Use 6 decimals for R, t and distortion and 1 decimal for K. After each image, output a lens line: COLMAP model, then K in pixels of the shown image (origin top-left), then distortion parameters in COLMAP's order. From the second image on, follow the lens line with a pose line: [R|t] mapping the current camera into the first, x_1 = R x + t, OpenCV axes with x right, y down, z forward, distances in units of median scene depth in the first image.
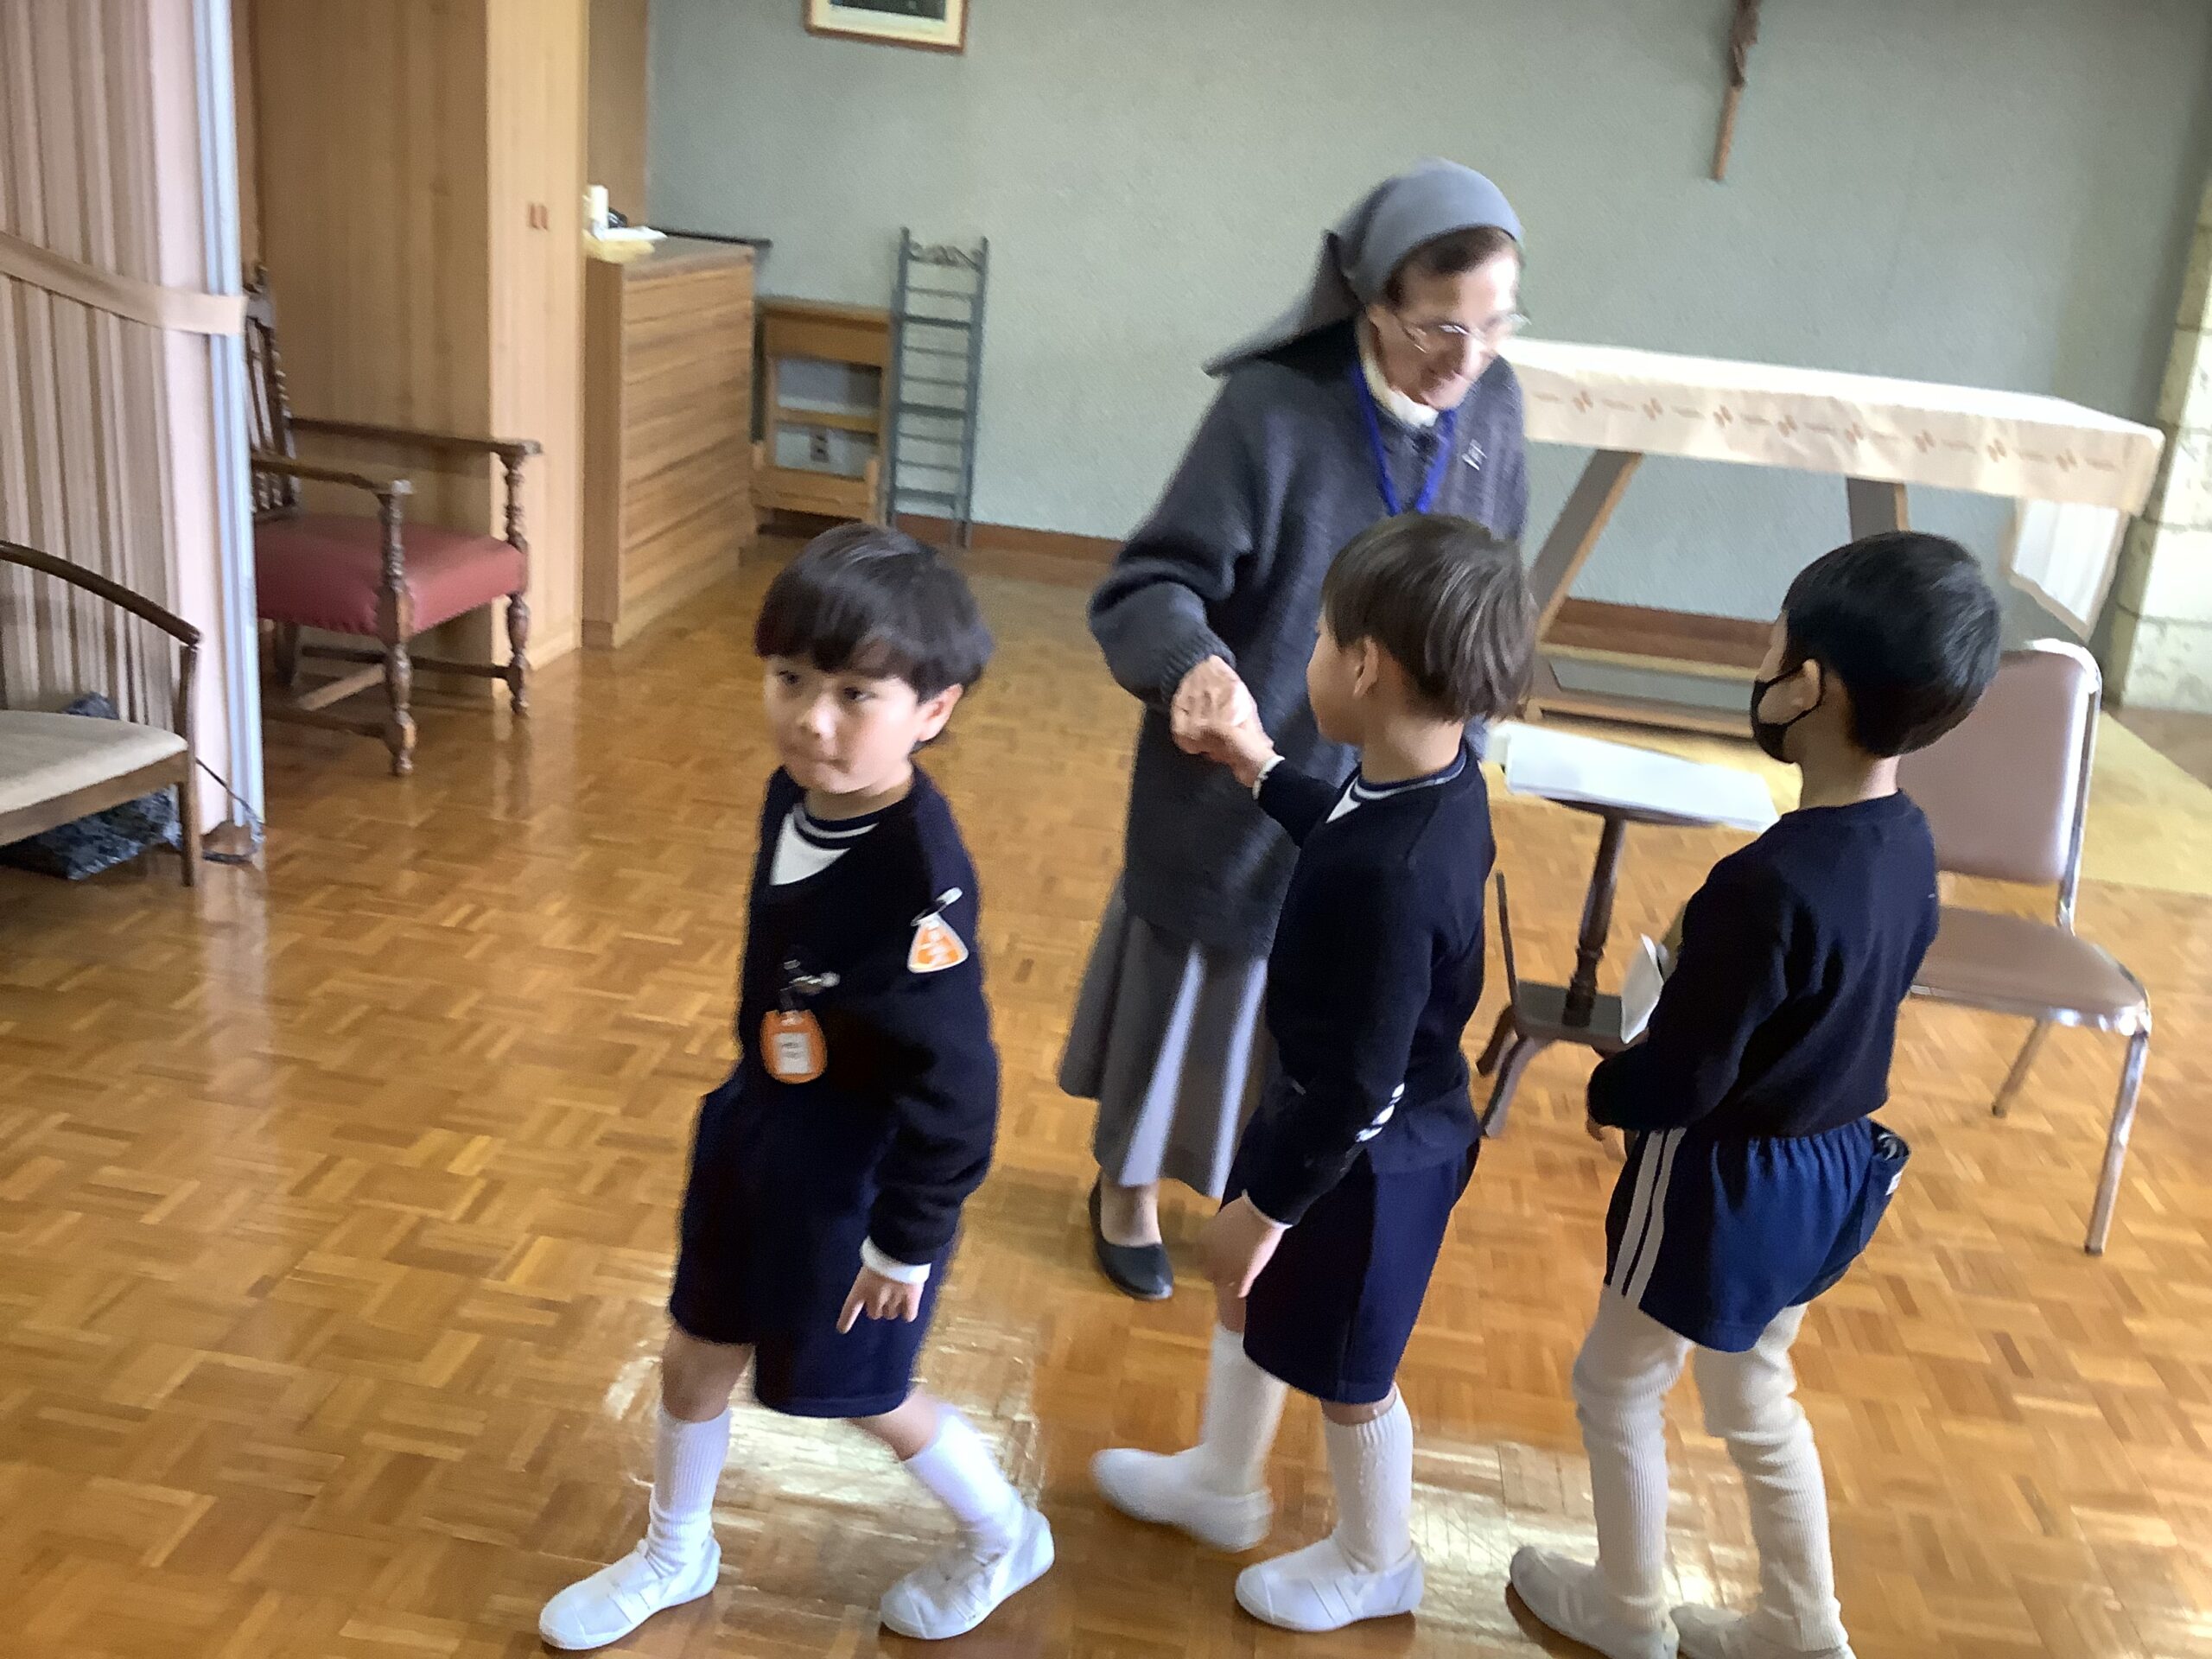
lens RADIAL K [[2001.1, 0, 1106.0], [0, 2001.1, 829.5], [0, 0, 1]] dist [0.199479, -0.382417]
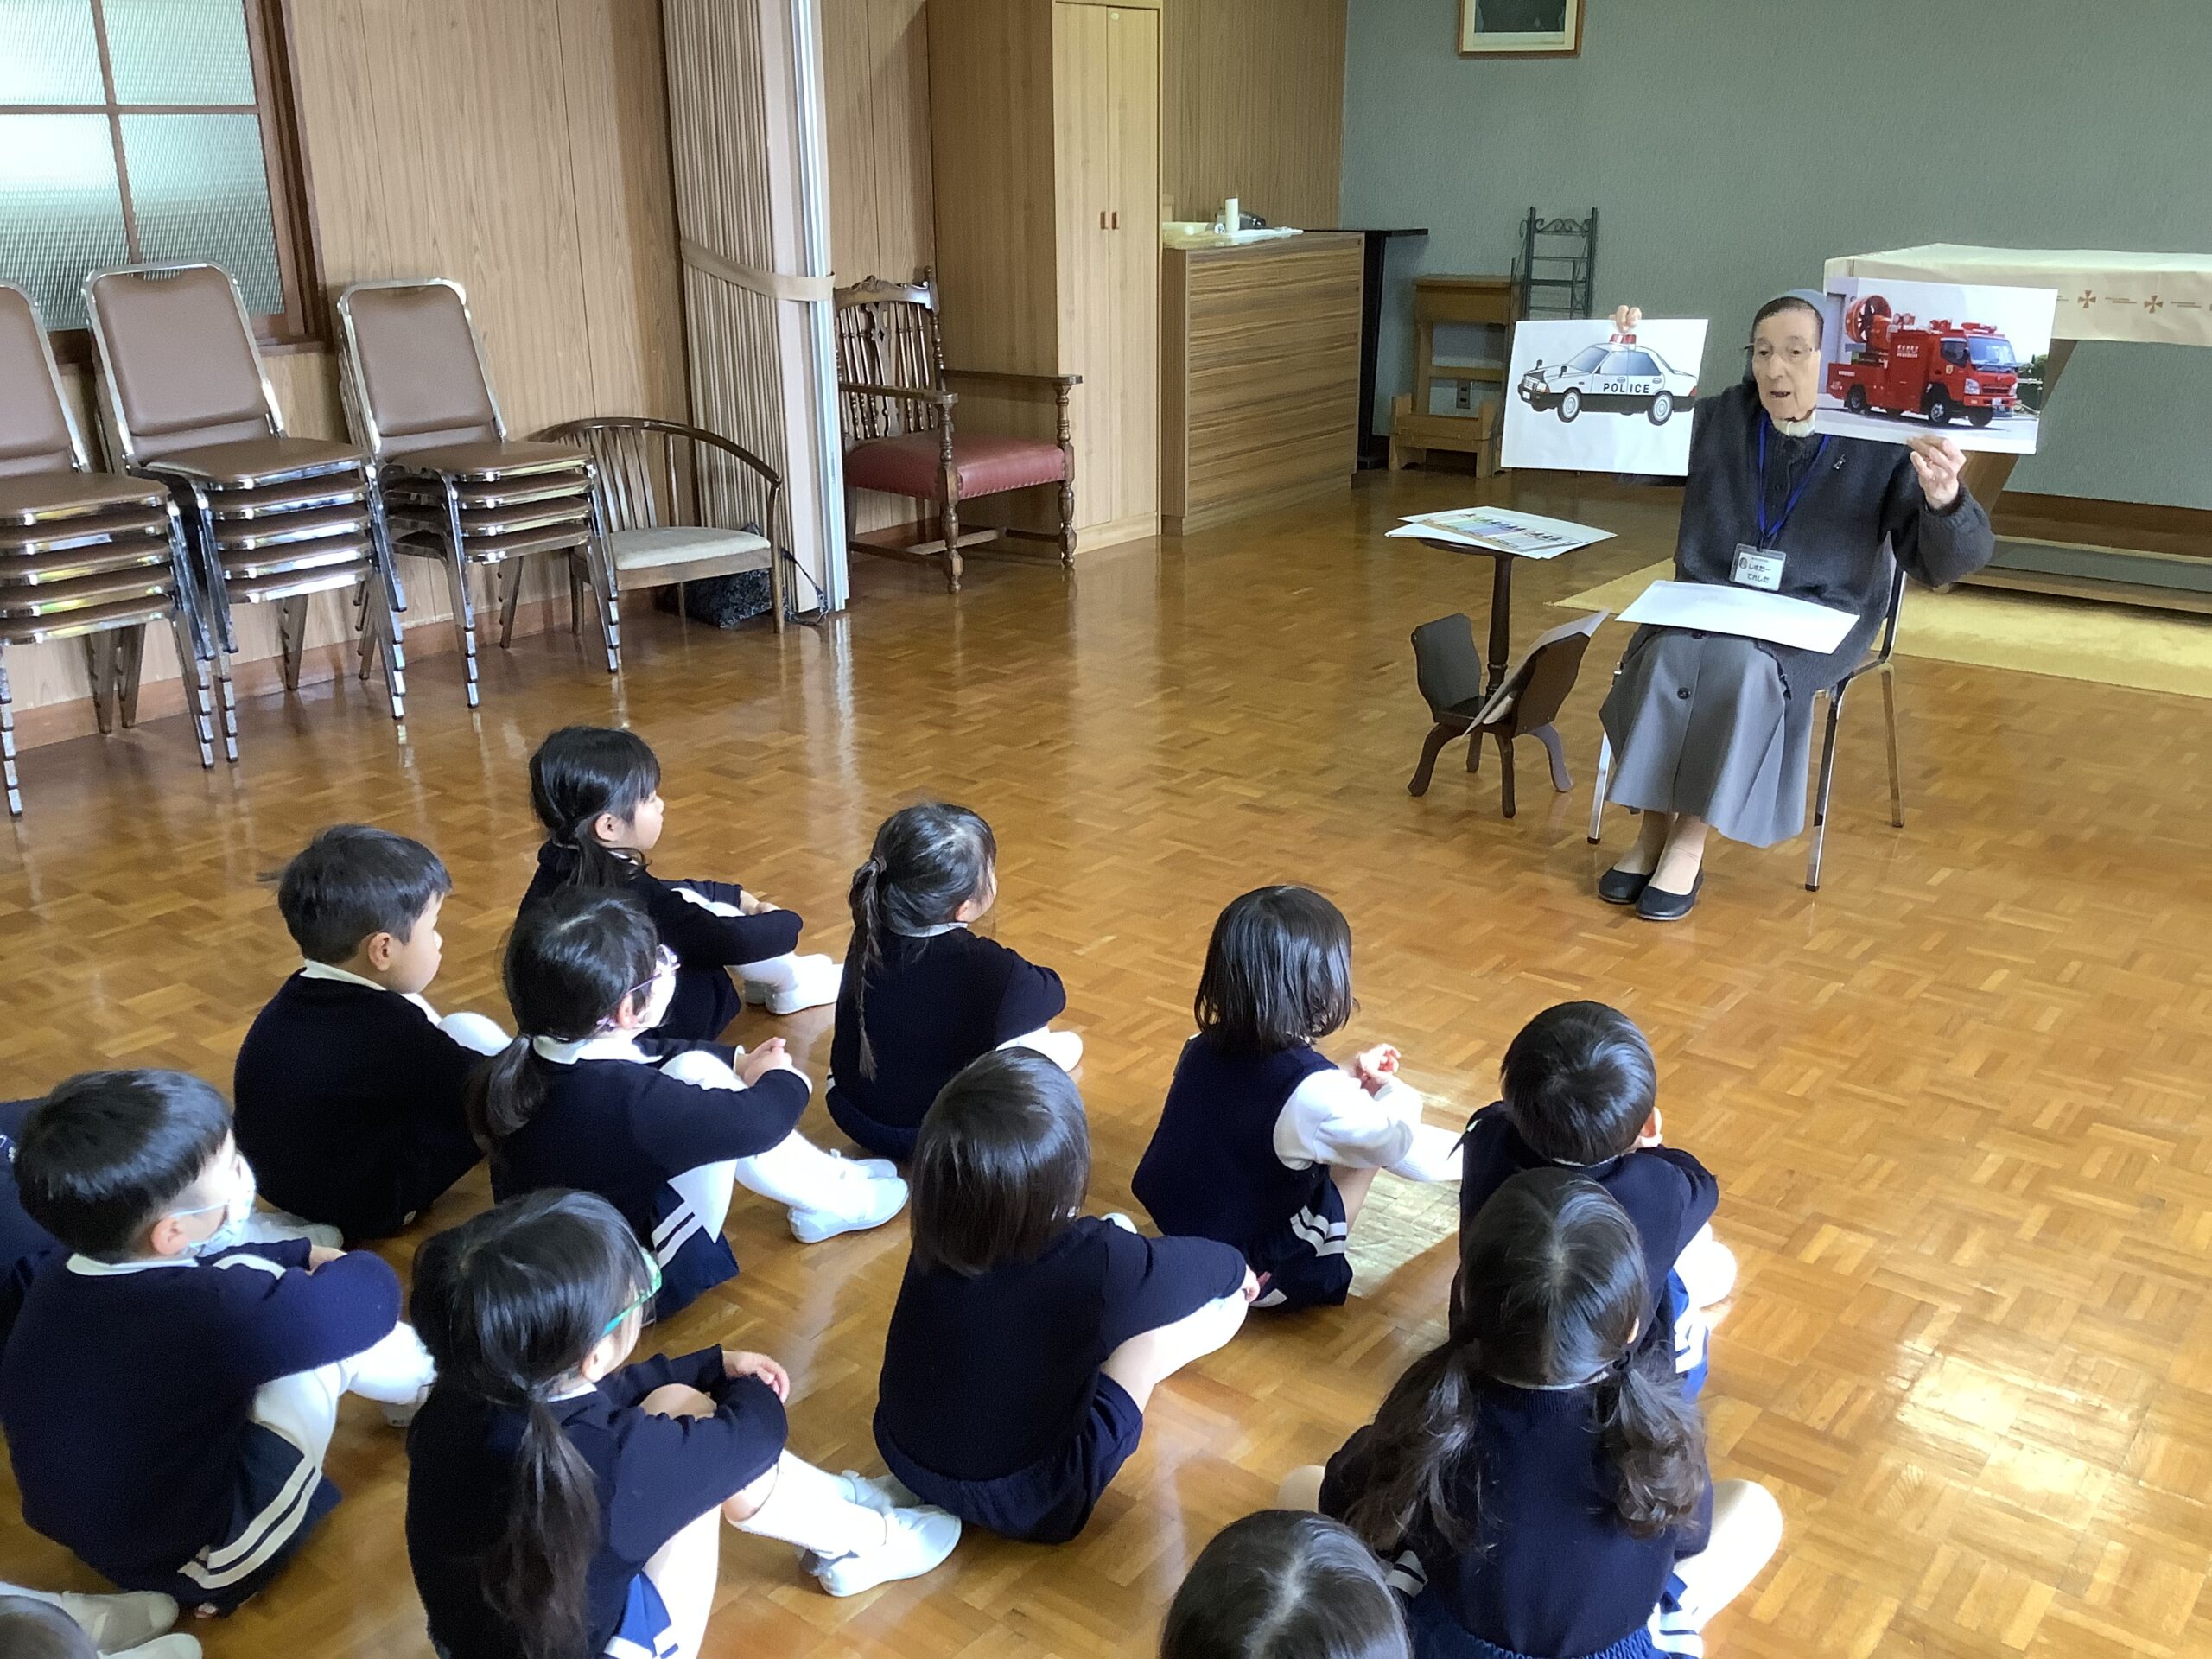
lens RADIAL K [[2122.5, 0, 1106.0], [0, 2122.5, 829.5], [0, 0, 1]] dist [0.033070, 0.007851]
pose [[0.860023, 0.052179, -0.507580, 0.470698], [-0.066923, 0.997699, -0.010828, 0.132123], [0.505847, 0.043281, 0.861537, -0.243537]]
